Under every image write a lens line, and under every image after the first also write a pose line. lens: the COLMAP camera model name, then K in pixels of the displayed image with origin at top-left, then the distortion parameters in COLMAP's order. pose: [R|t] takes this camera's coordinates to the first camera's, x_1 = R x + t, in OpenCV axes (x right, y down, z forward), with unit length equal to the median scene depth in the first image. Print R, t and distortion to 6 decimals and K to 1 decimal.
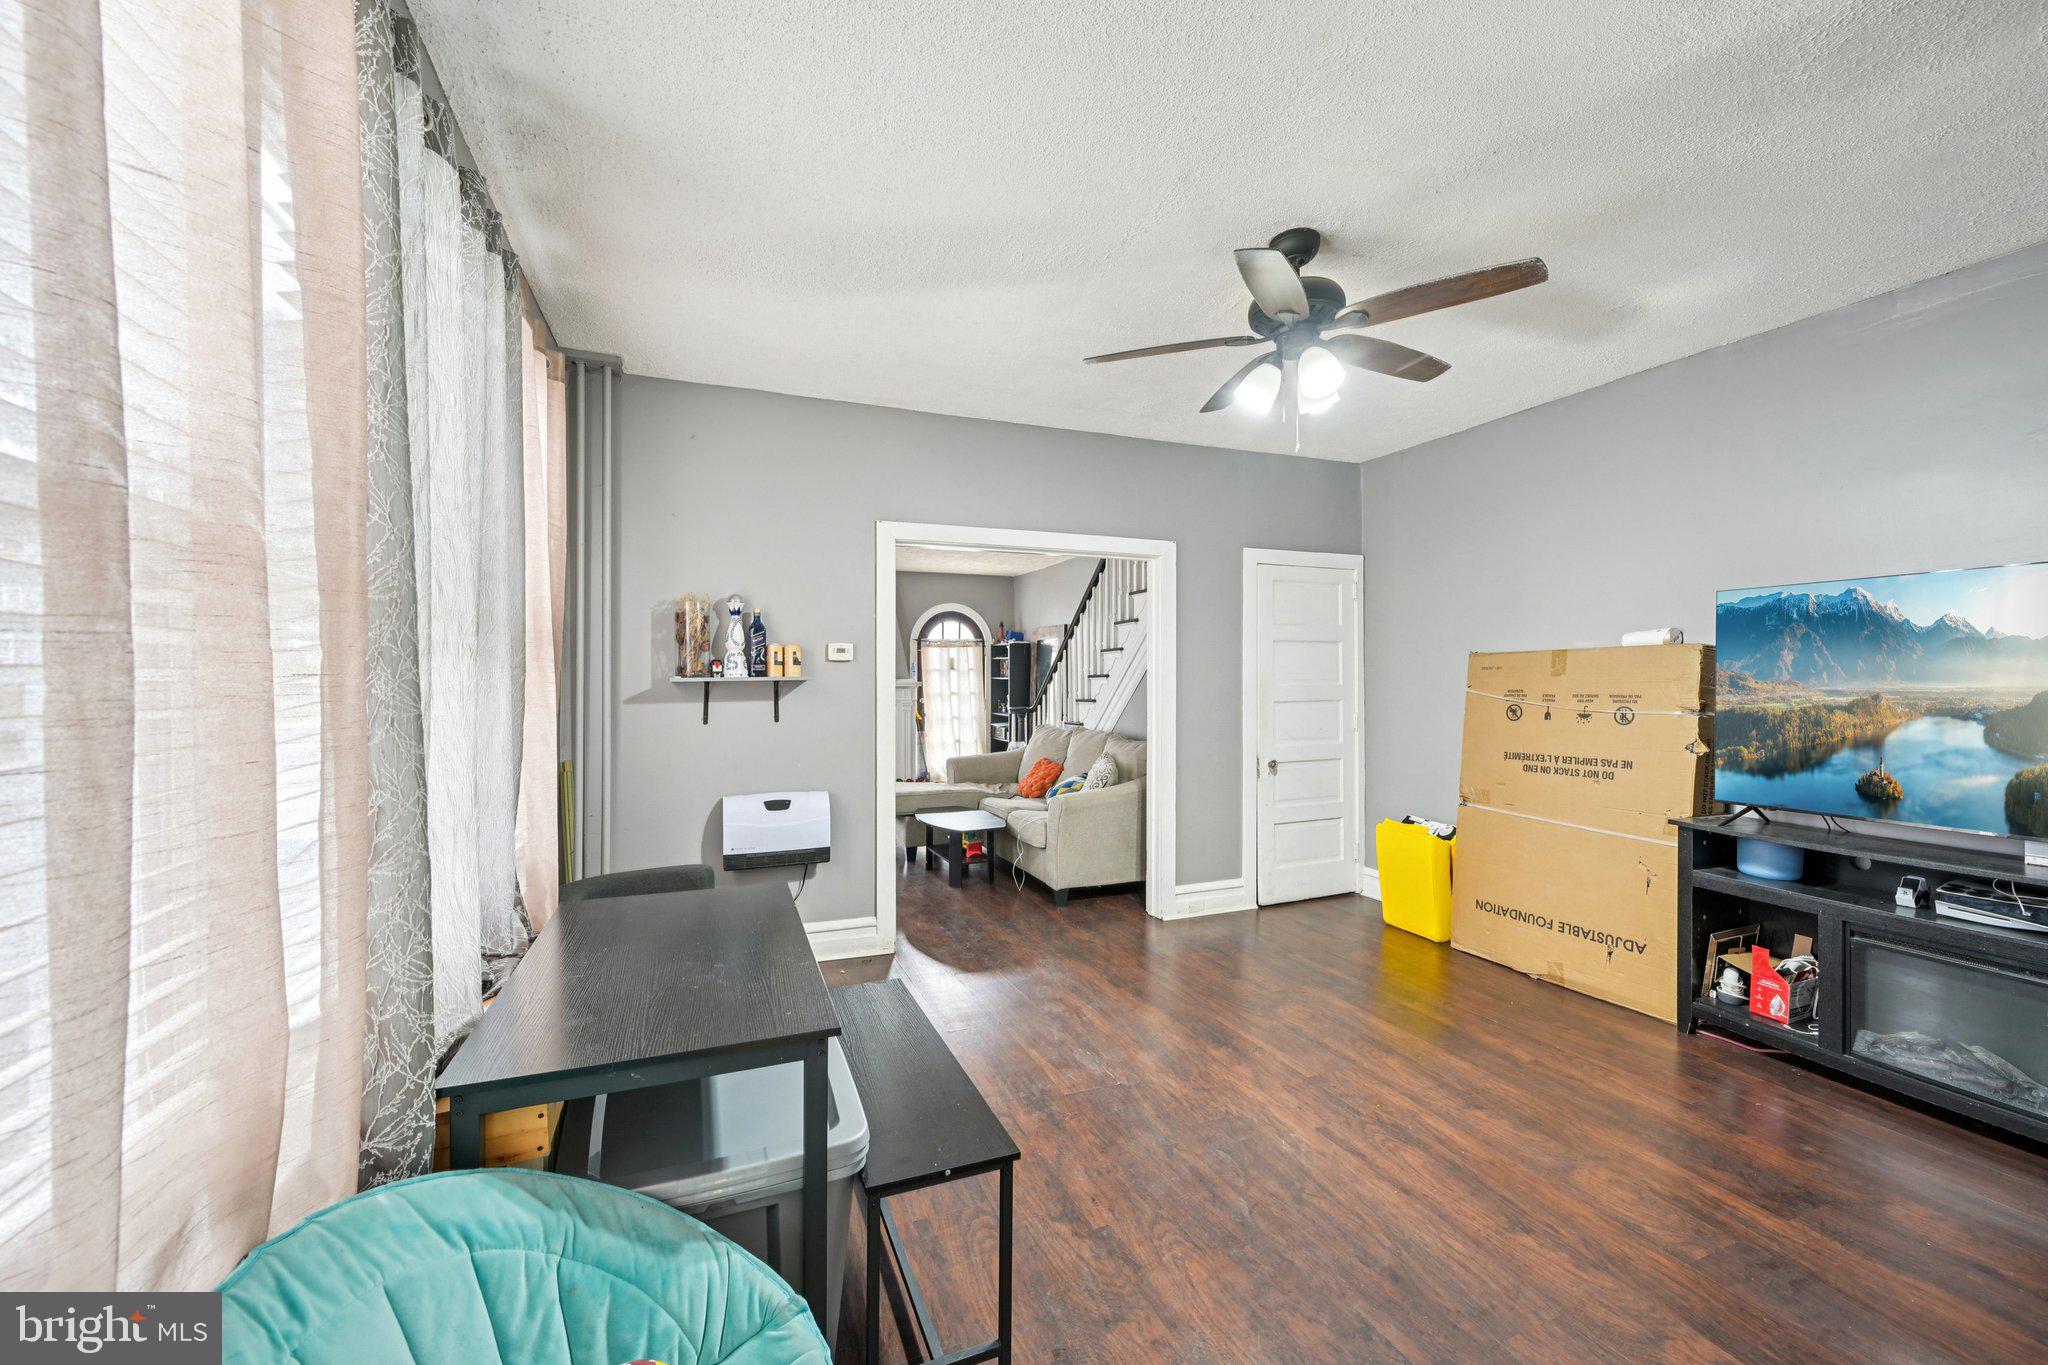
lens RADIAL K [[804.3, 0, 1019.1], [0, 804.3, 682.9], [0, 0, 1]] dist [0.002056, 0.000435]
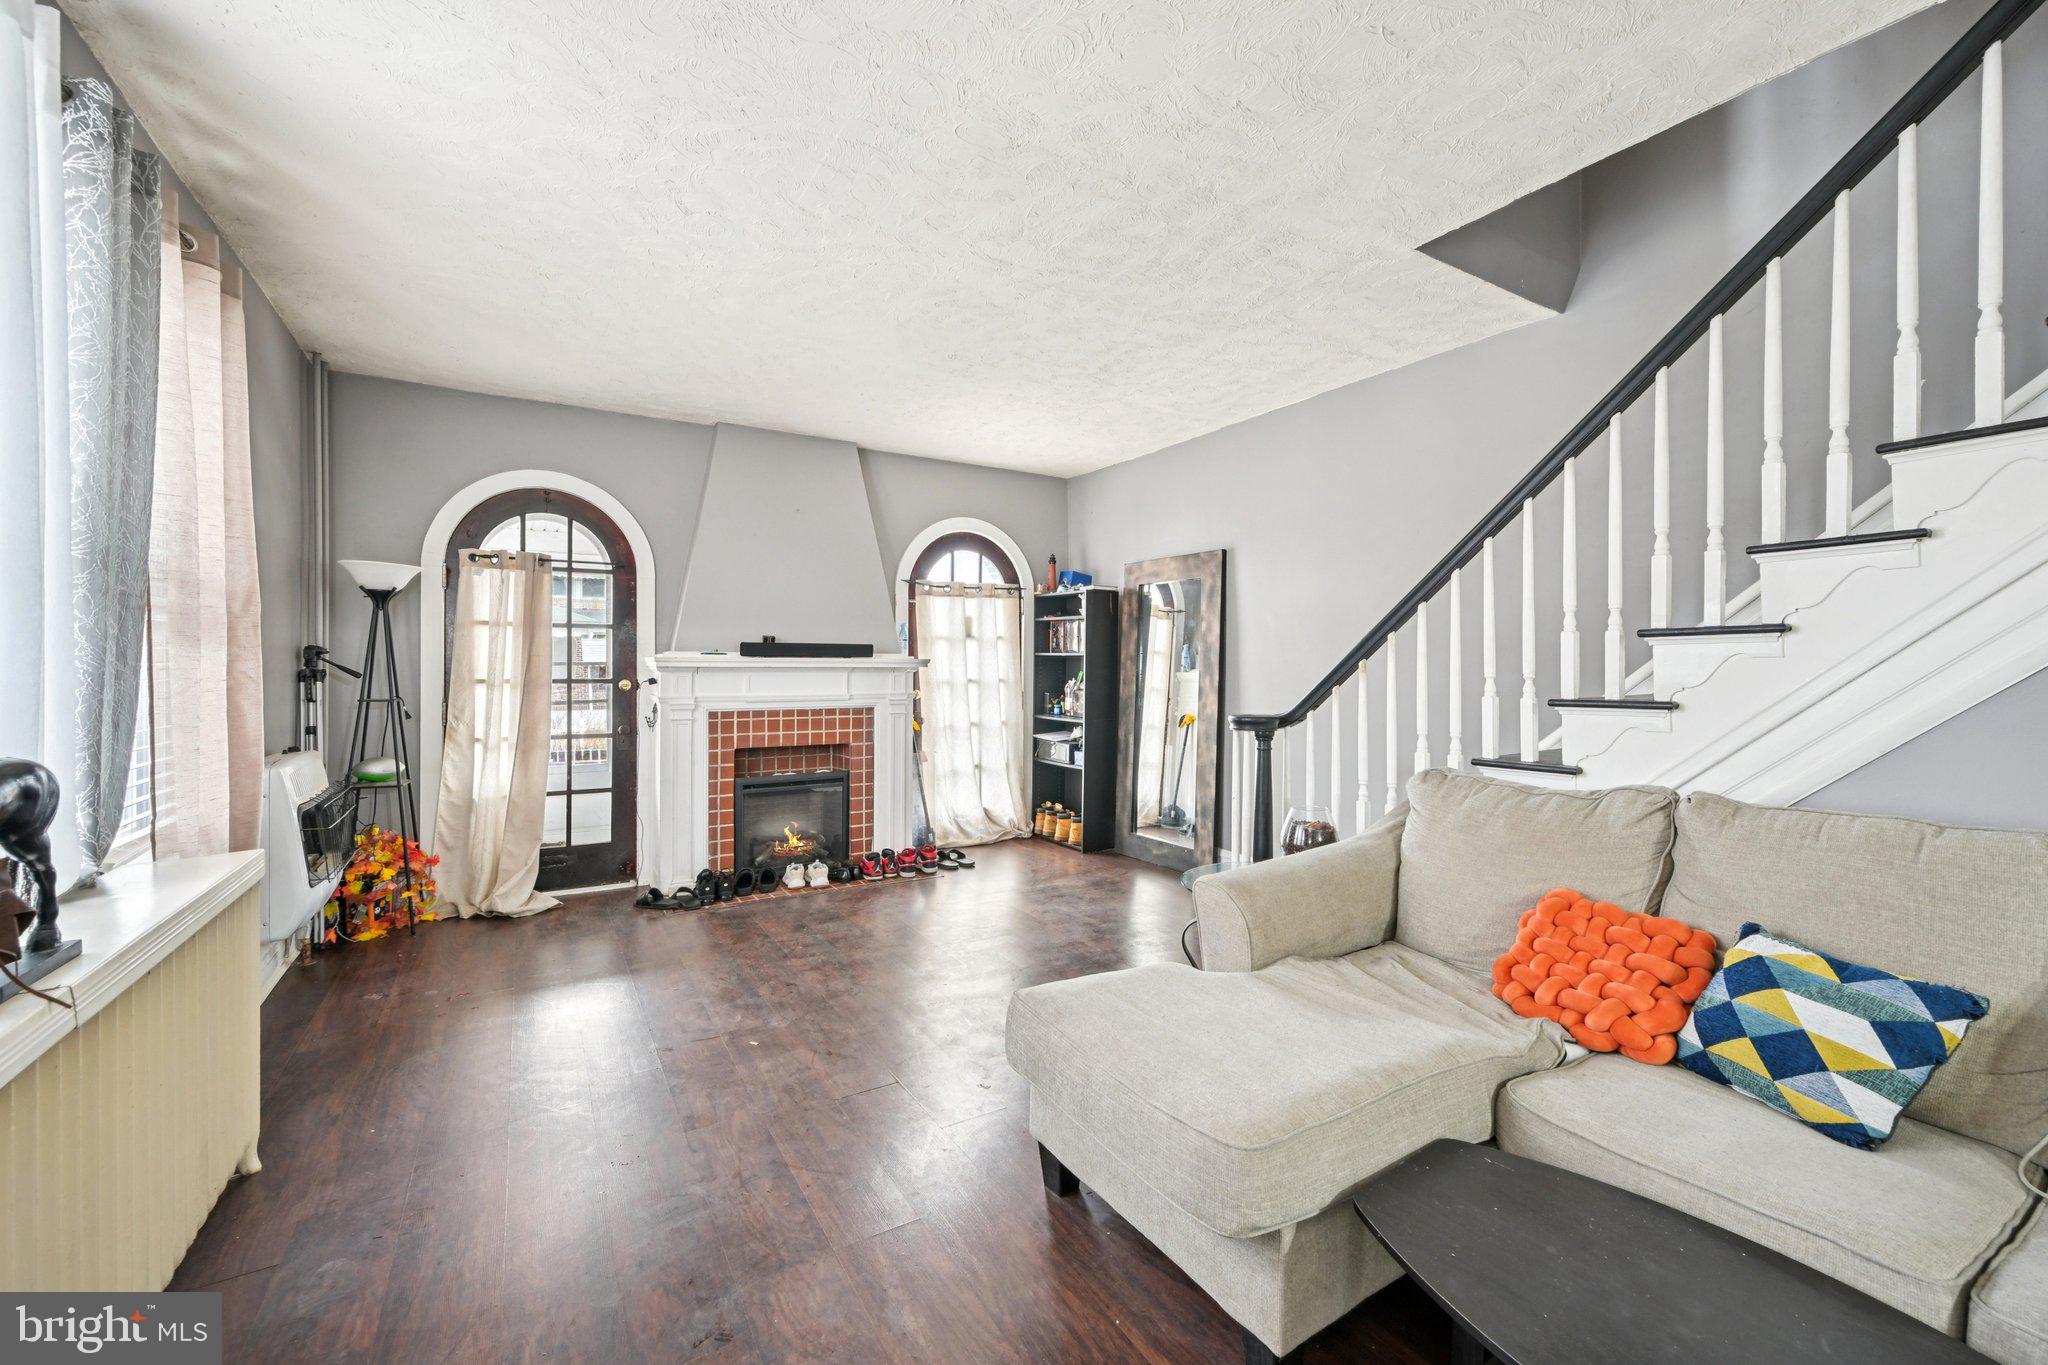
lens RADIAL K [[804.3, 0, 1010.5], [0, 804.3, 667.2], [0, 0, 1]] dist [0.002056, 0.000435]
pose [[0.986303, 0.003336, 0.164910, -0.397144], [-0.002936, 0.999992, -0.002667, 0.013231], [-0.164918, 0.002146, 0.986305, 1.228567]]
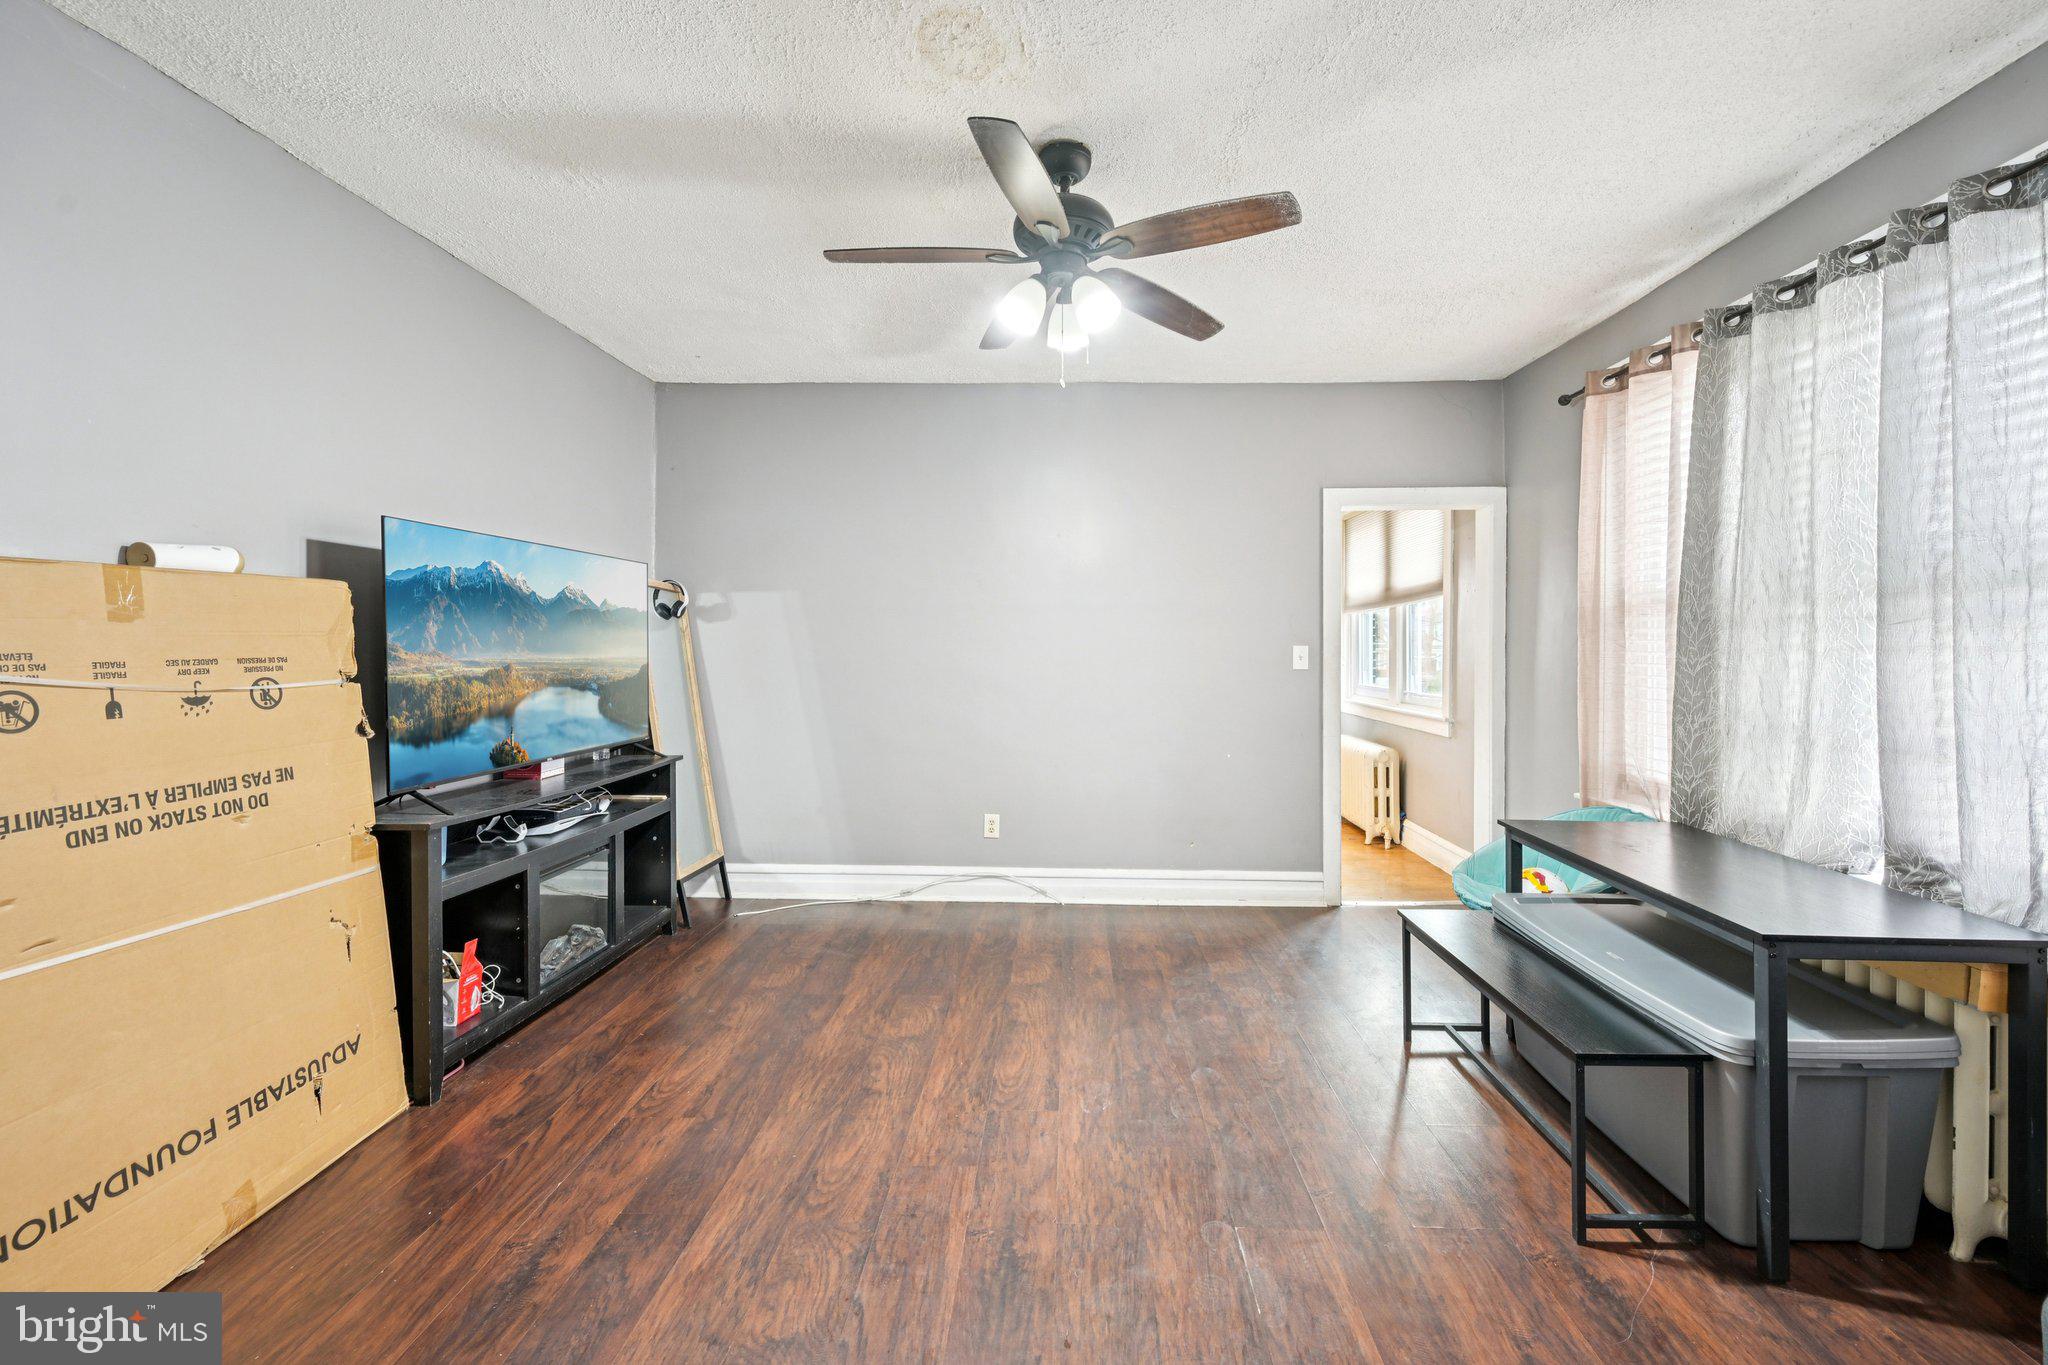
lens RADIAL K [[804.3, 0, 1043.9], [0, 804.3, 652.7], [0, 0, 1]] dist [0.002056, 0.000435]
pose [[-0.915044, -0.006698, 0.403299, 0.002185], [-0.003447, 0.999955, 0.008785, 0.003846], [-0.403340, 0.006648, -0.915026, 1.201534]]
